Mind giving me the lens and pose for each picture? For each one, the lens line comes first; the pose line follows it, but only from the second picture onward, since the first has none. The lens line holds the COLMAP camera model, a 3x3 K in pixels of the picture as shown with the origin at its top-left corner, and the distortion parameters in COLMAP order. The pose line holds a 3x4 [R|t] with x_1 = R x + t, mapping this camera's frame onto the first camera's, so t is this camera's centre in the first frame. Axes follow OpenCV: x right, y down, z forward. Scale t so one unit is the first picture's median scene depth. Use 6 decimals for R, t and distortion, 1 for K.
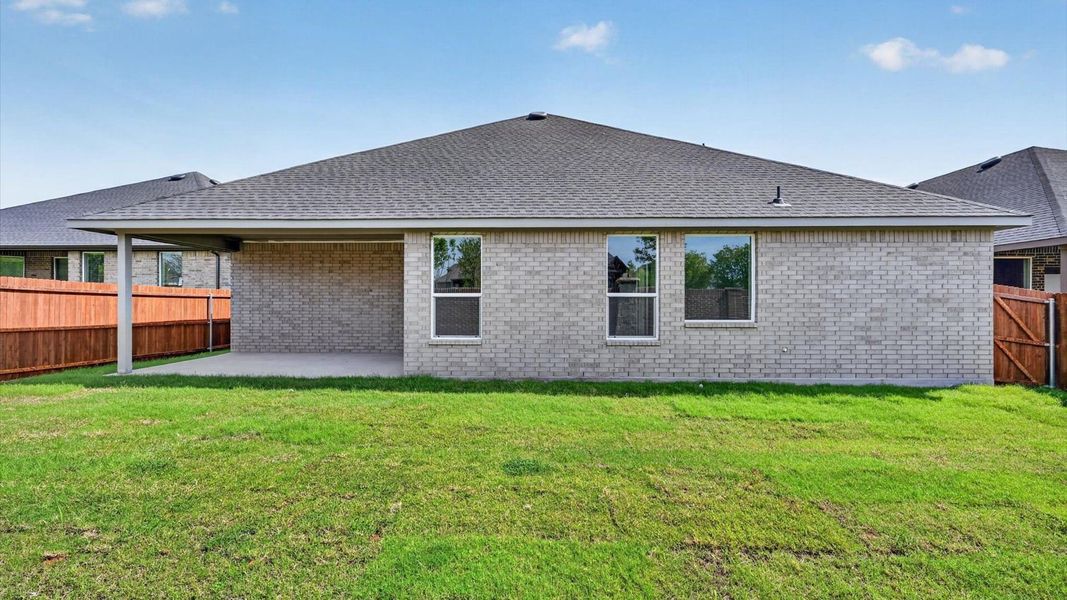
lens RADIAL K [[426.4, 0, 537.8], [0, 426.4, 295.1], [0, 0, 1]] dist [-0.002394, -0.000196]
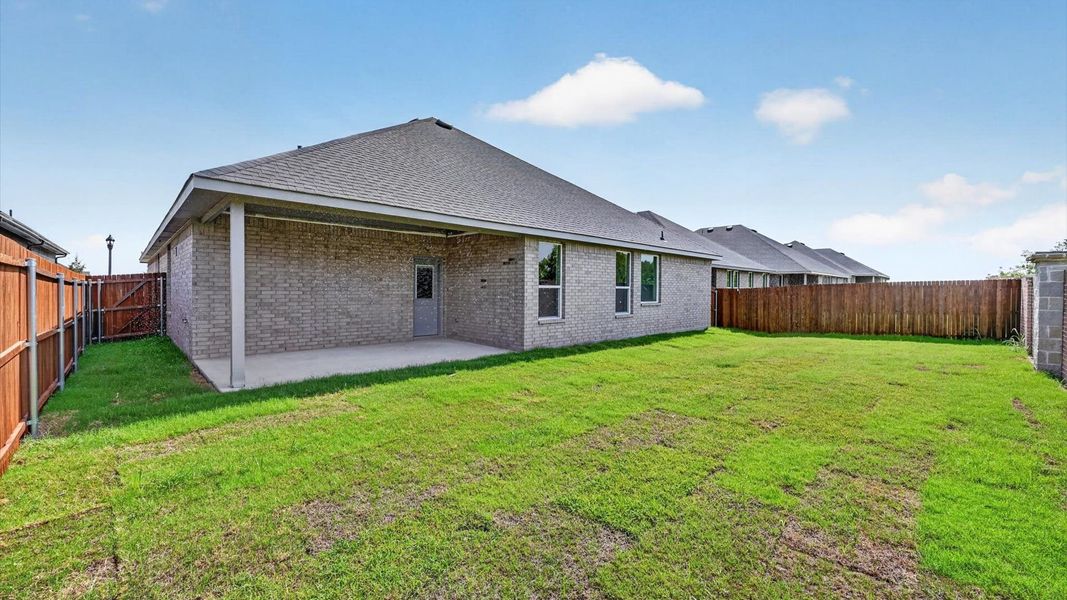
lens RADIAL K [[424.8, 0, 536.3], [0, 424.8, 285.5], [0, 0, 1]] dist [-0.002183, -0.000230]
pose [[0.686849, 0.008982, 0.726745, -1.235211], [-0.015348, 0.999880, 0.002148, -0.006697], [-0.726638, -0.012630, 0.686904, 0.106398]]
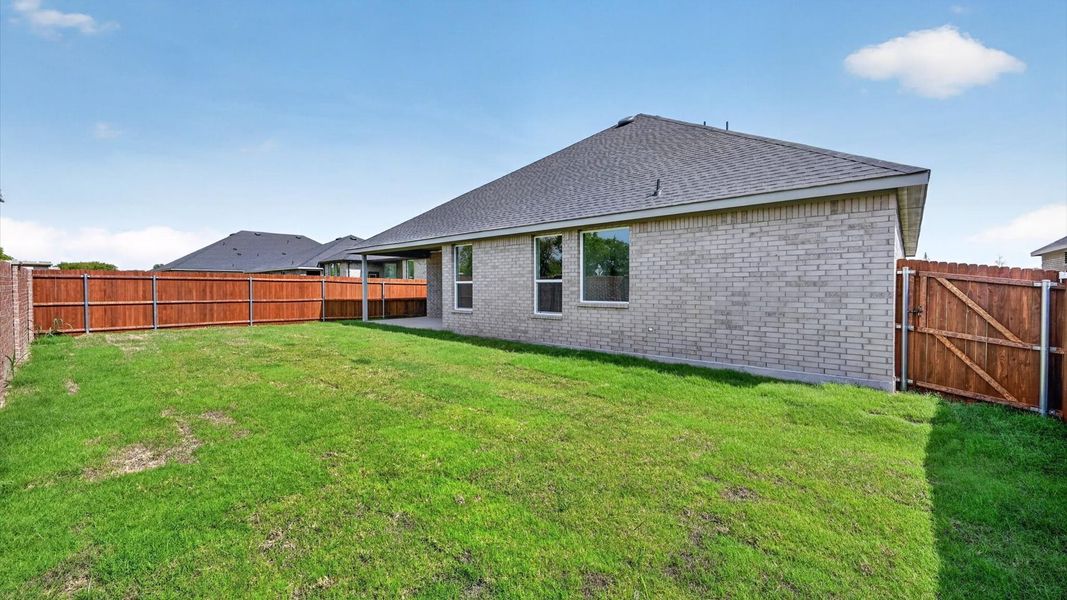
lens RADIAL K [[424.8, 0, 536.3], [0, 424.8, 285.5], [0, 0, 1]] dist [-0.002183, -0.000230]
pose [[0.760527, -0.004091, -0.649294, 1.066643], [0.013289, 0.999869, 0.009265, 0.000861], [0.649171, -0.015674, 0.760481, -0.028368]]
